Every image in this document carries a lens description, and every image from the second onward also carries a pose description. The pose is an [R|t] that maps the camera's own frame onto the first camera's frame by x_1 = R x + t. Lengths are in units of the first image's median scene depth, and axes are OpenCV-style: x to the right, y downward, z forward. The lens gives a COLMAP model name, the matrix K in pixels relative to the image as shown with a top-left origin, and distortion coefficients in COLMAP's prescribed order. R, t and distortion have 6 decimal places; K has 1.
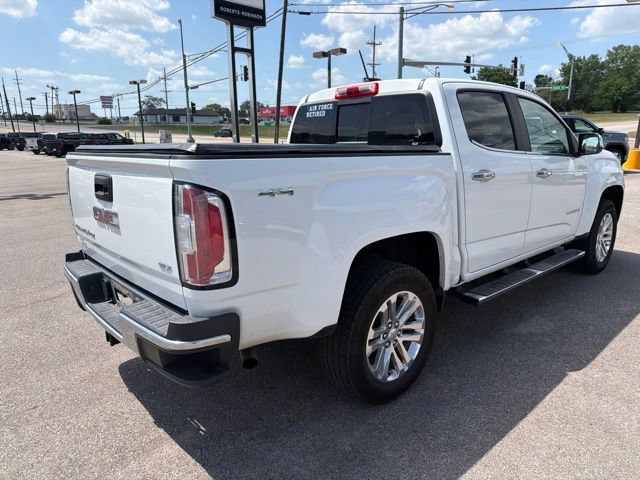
lens RADIAL K [[455.5, 0, 327.0], [0, 455.5, 244.7], [0, 0, 1]] dist [0.022743, -0.026643]
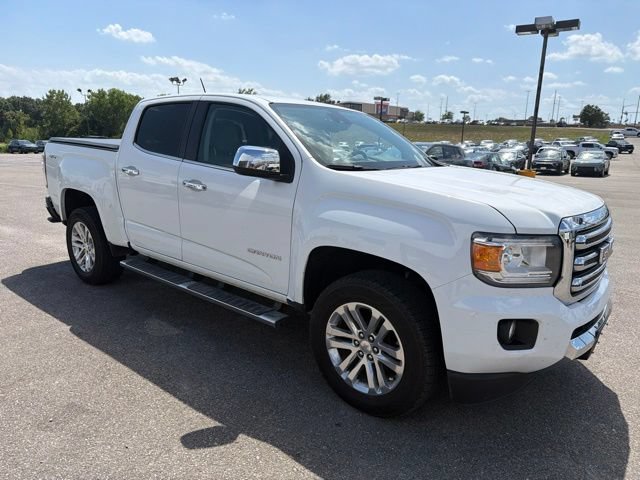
lens RADIAL K [[455.5, 0, 321.5], [0, 455.5, 238.8], [0, 0, 1]] dist [0.022743, -0.026643]
pose [[0.135863, 0.228198, -0.964089, 0.192214], [-0.256061, 0.948136, 0.188337, -0.039482], [0.957065, 0.221278, 0.187249, 0.147768]]
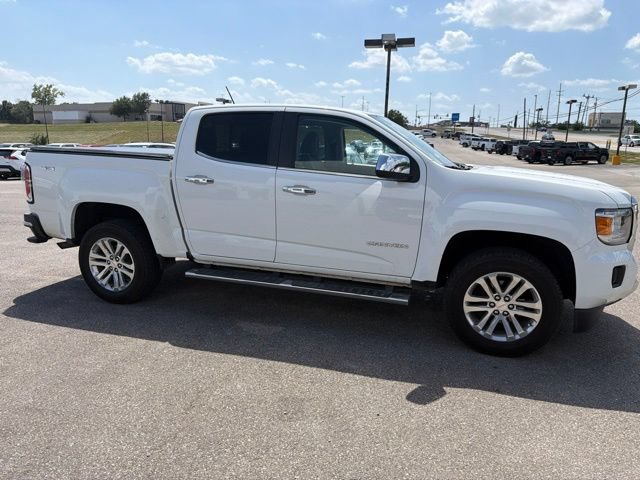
lens RADIAL K [[455.5, 0, 322.5], [0, 455.5, 239.4], [0, 0, 1]] dist [0.022743, -0.026643]
pose [[0.491260, 0.198040, -0.848201, 0.184446], [-0.221339, 0.970226, 0.098336, -0.021535], [0.842421, 0.139431, 0.520467, 0.072401]]
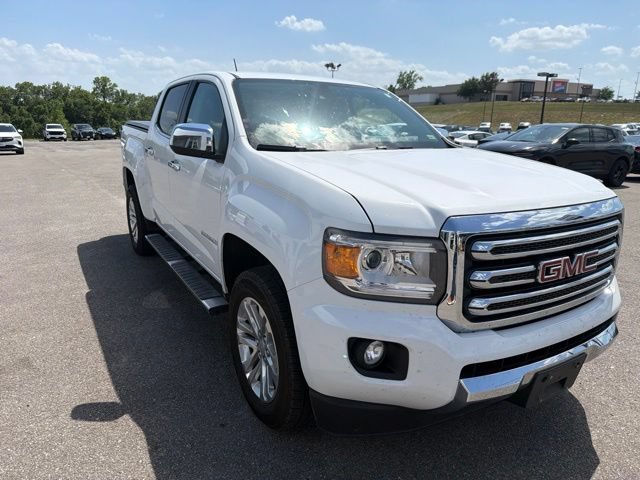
lens RADIAL K [[455.5, 0, 321.7], [0, 455.5, 241.7], [0, 0, 1]] dist [0.022743, -0.026643]
pose [[-0.199764, 0.263007, -0.943886, 0.180632], [-0.239151, 0.921083, 0.307267, -0.049888], [0.950211, 0.287112, -0.121101, 0.194460]]
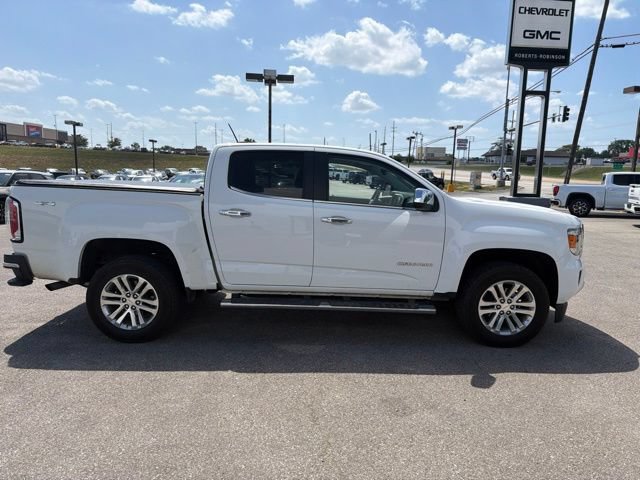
lens RADIAL K [[455.5, 0, 324.3], [0, 455.5, 244.7], [0, 0, 1]] dist [0.022743, -0.026643]
pose [[0.740839, 0.131774, -0.658630, 0.161781], [-0.186766, 0.982311, -0.013544, -0.010100], [0.645195, 0.133043, 0.752345, 0.018658]]
